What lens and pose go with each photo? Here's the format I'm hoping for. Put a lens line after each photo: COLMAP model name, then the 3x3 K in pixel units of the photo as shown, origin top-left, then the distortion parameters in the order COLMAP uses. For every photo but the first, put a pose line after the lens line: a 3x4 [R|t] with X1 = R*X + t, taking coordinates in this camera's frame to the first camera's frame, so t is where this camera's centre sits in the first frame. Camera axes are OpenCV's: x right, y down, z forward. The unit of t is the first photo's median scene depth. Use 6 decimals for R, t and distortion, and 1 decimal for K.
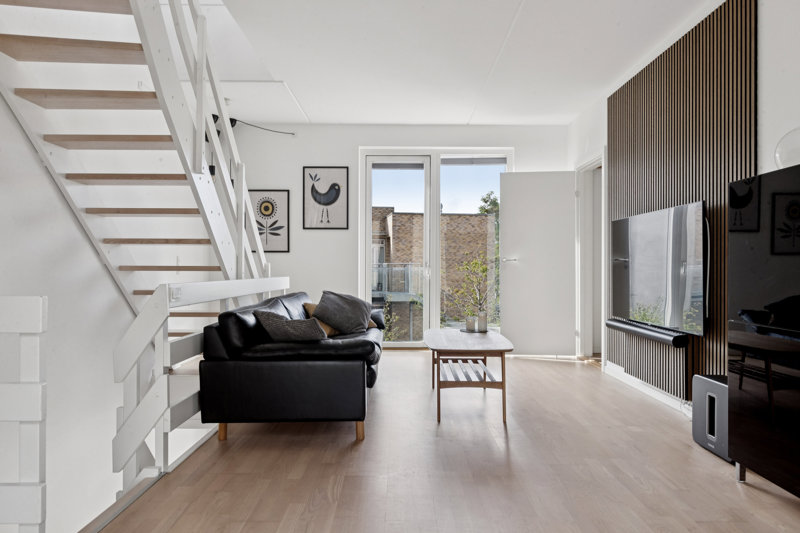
lens RADIAL K [[570.0, 0, 401.4], [0, 570.0, 265.9], [0, 0, 1]] dist [0.027063, -0.000798]
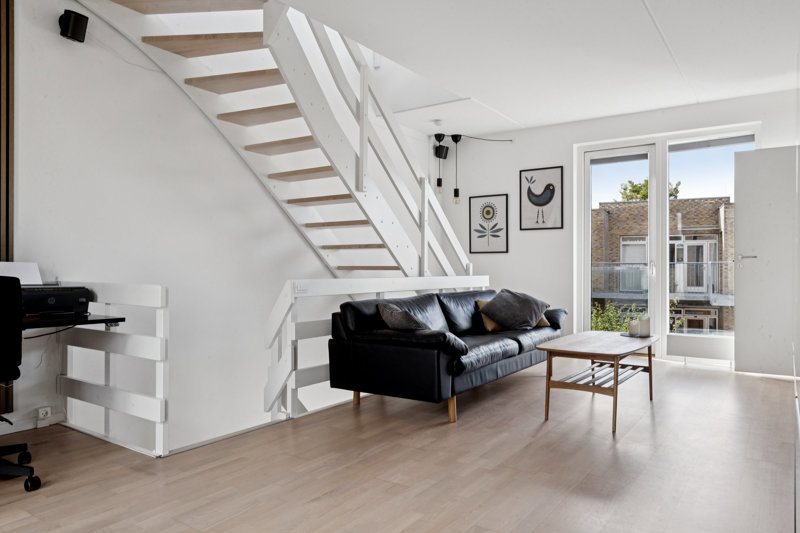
lens RADIAL K [[570.0, 0, 400.9], [0, 570.0, 267.3], [0, 0, 1]] dist [0.027063, -0.000798]
pose [[0.818002, -0.001517, -0.575213, 0.252081], [0.003609, 0.999990, 0.002496, 0.000085], [0.575204, -0.004118, 0.818000, 0.017780]]
